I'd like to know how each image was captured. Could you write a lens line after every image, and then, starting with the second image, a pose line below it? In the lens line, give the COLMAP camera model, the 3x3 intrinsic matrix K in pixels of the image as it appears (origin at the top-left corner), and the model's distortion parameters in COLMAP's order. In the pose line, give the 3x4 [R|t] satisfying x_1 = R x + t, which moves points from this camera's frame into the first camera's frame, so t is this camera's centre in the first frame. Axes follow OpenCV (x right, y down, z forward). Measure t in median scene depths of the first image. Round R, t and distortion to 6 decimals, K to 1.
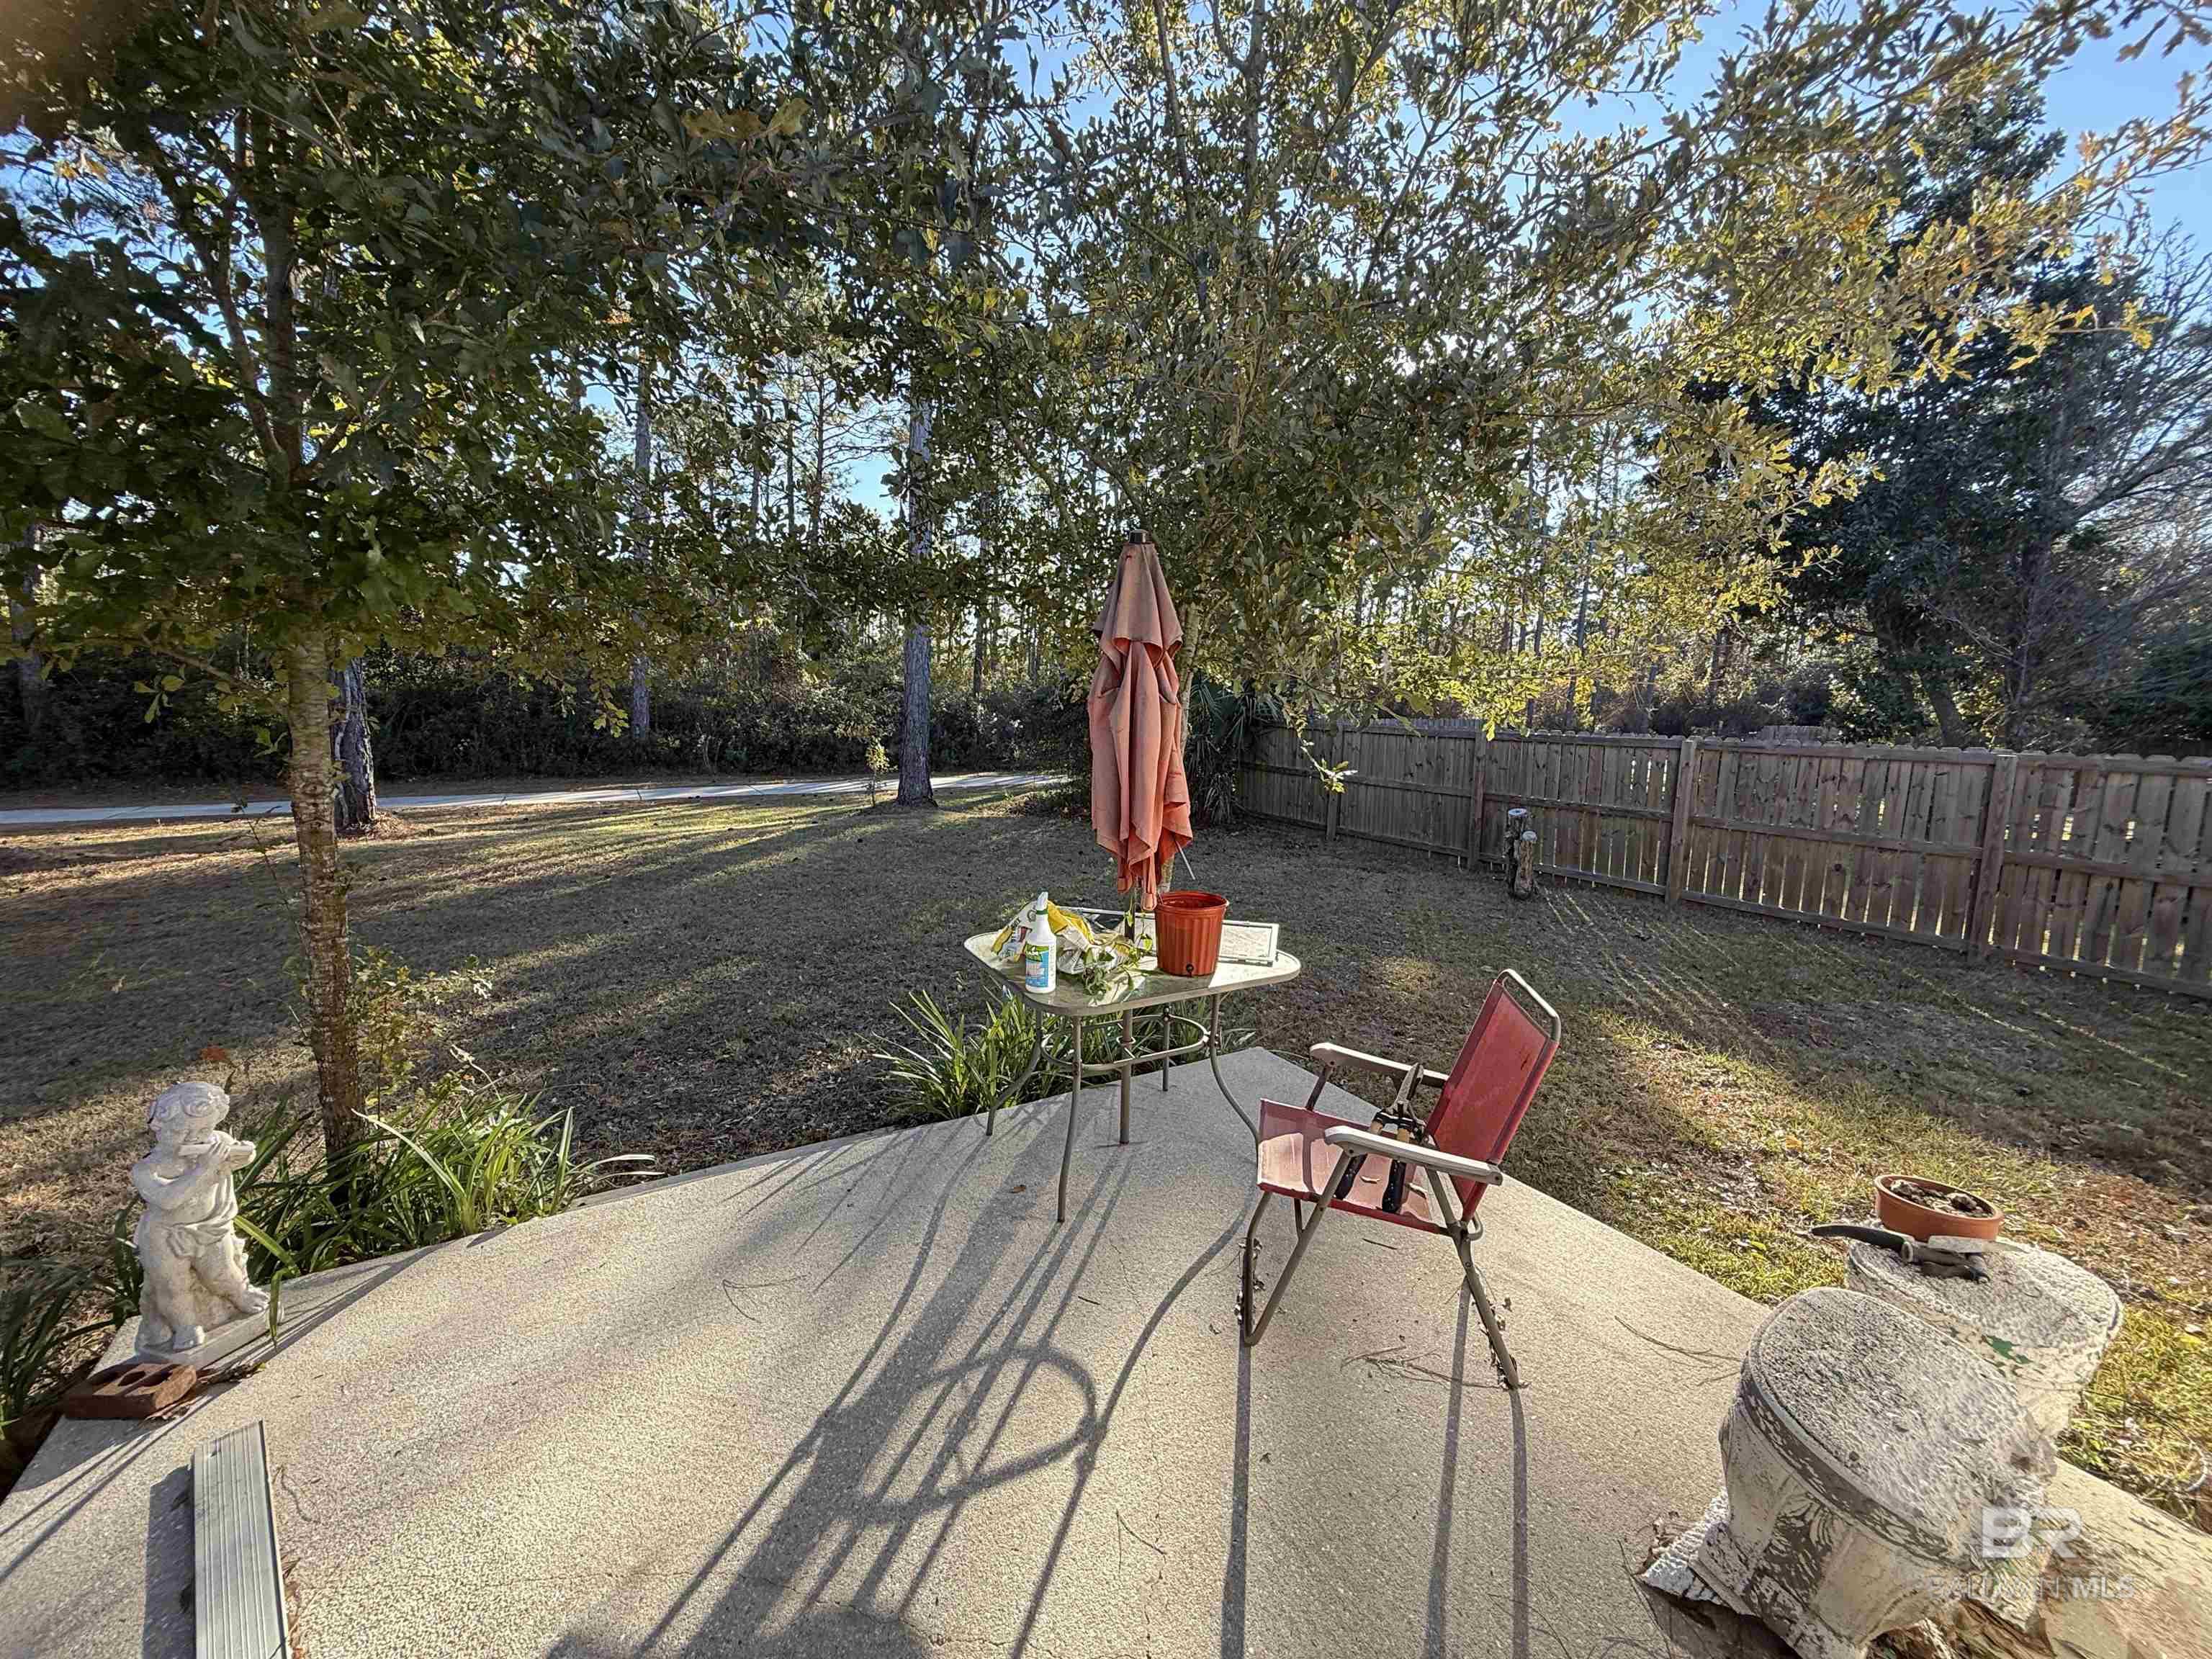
lens RADIAL K [[883.0, 0, 1097.3], [0, 883.0, 827.6], [0, 0, 1]] dist [0.003123, 0.000161]
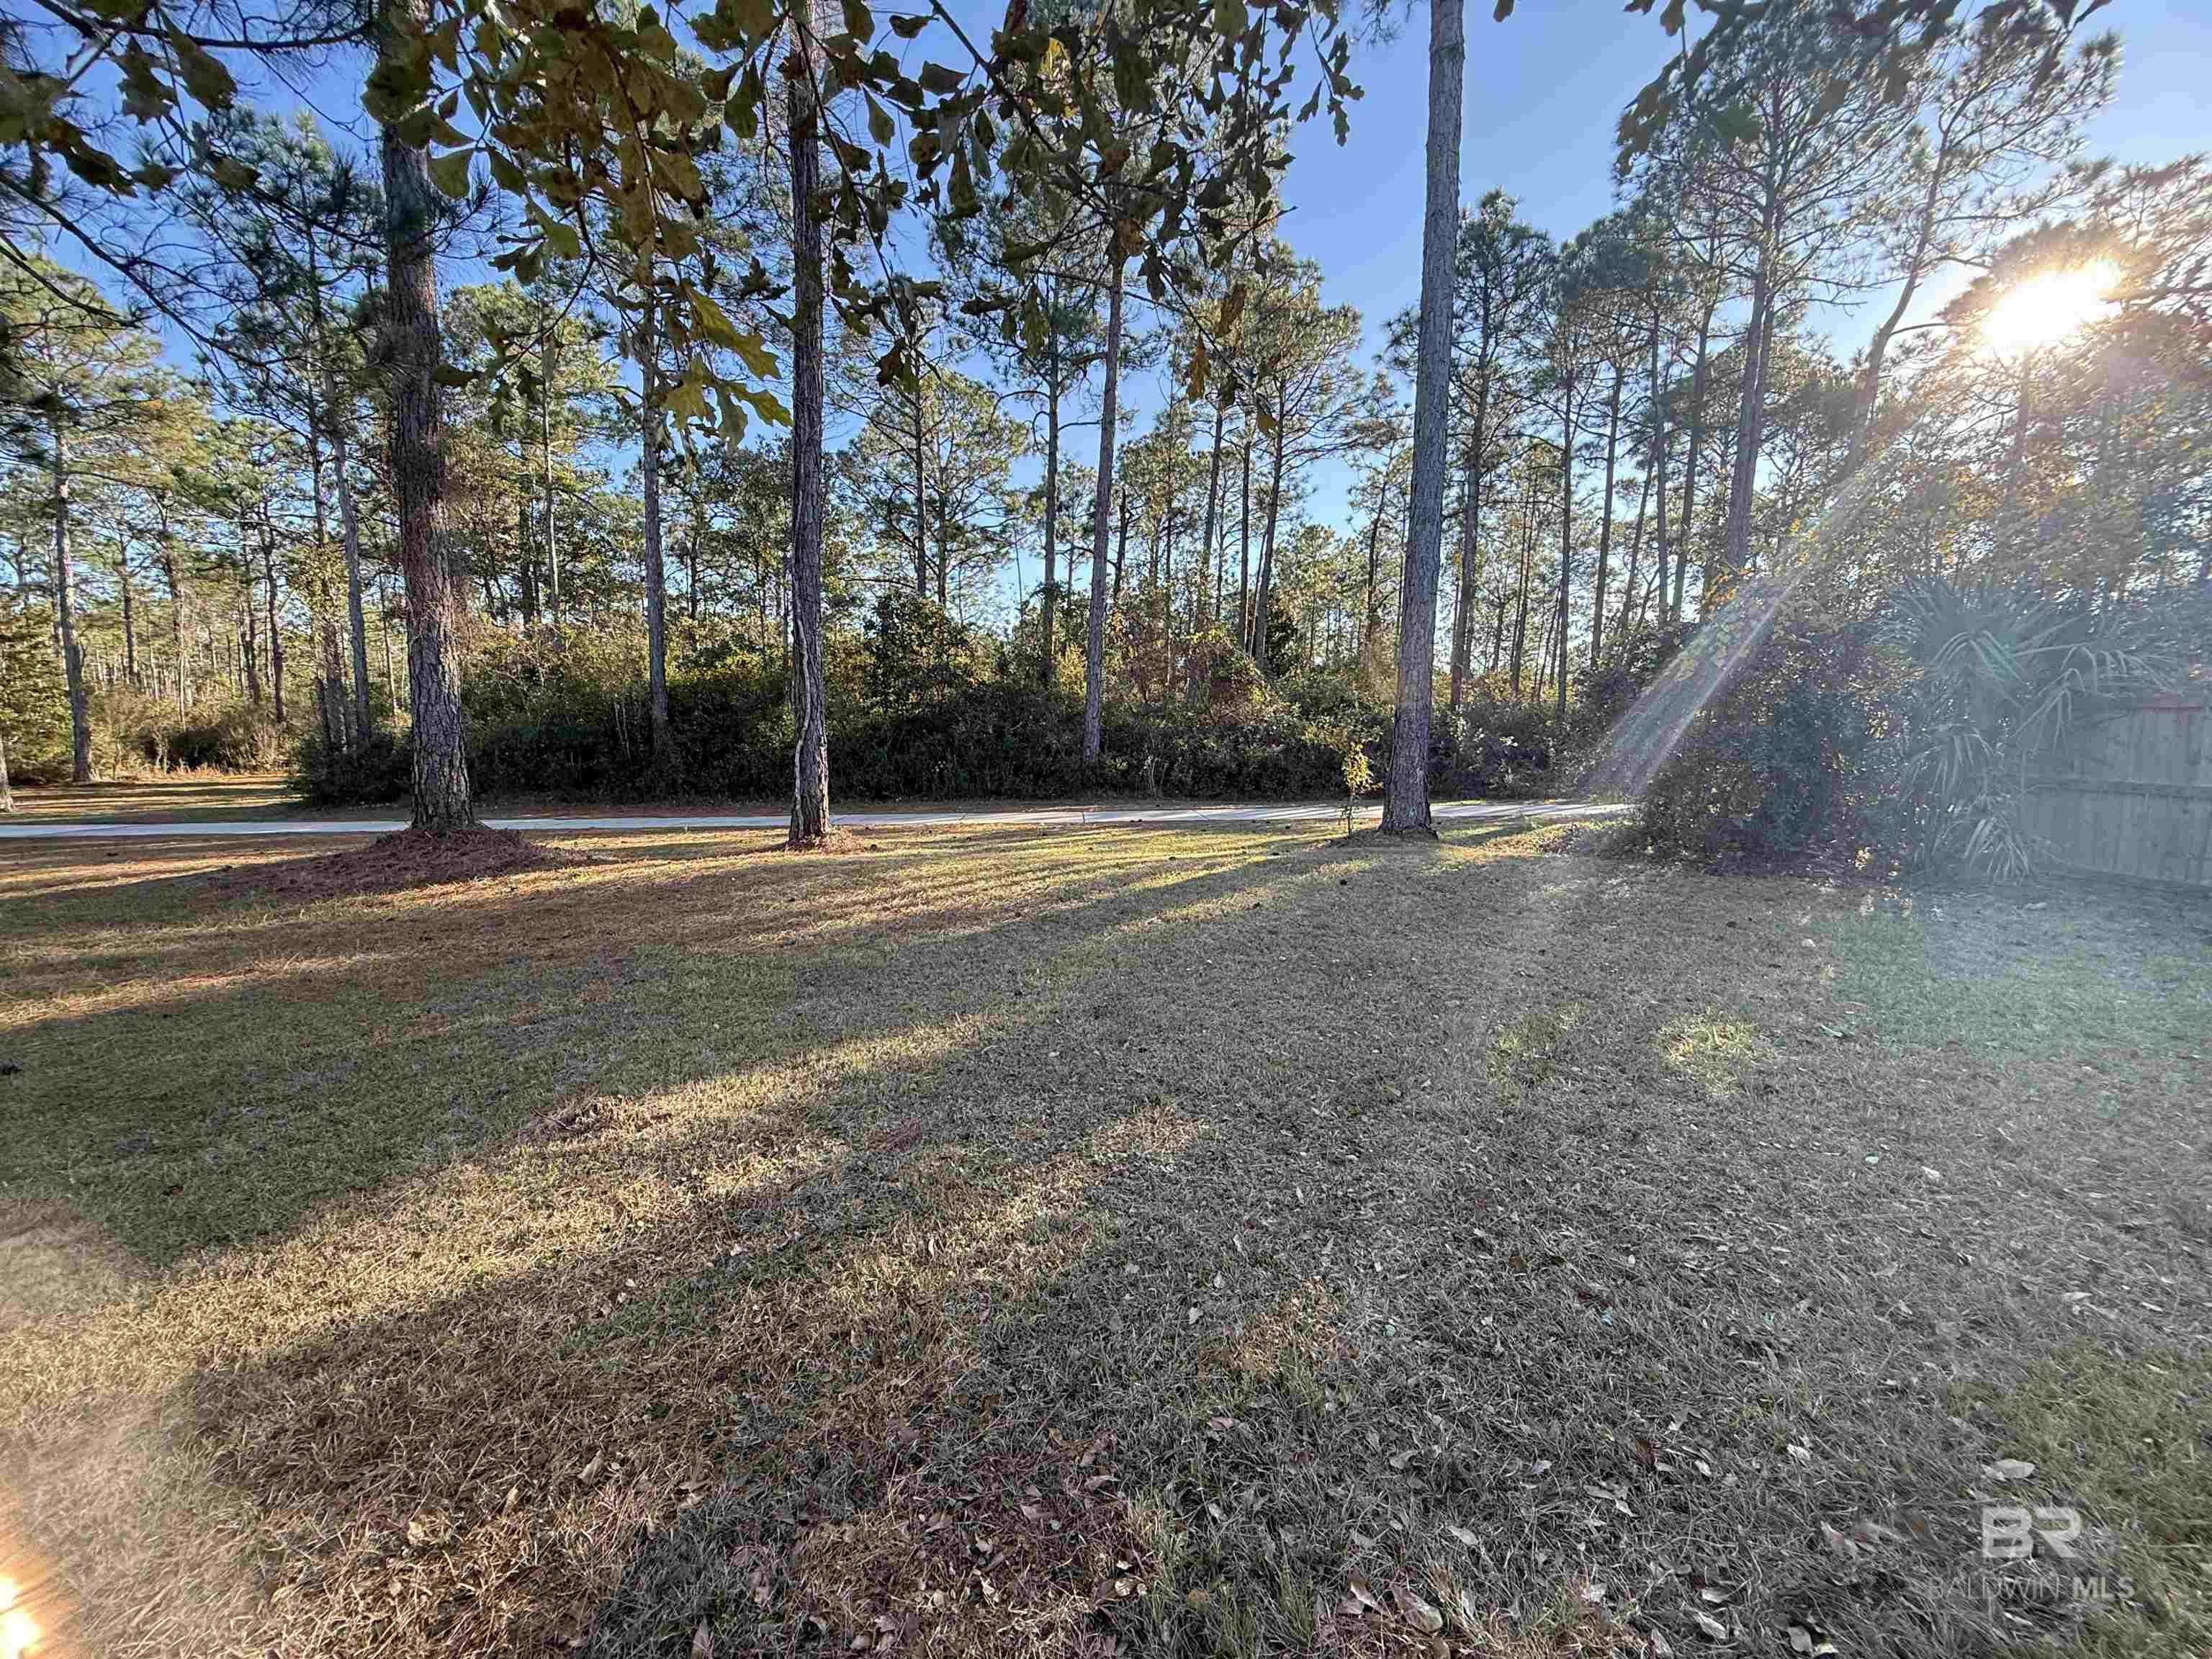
lens RADIAL K [[883.0, 0, 1103.5], [0, 883.0, 828.6], [0, 0, 1]] dist [0.003123, 0.000161]
pose [[0.889568, 0.025623, -0.456084, -0.105536], [-0.043567, 0.998633, -0.028870, 0.000806], [0.454721, 0.045552, 0.889468, 0.256804]]
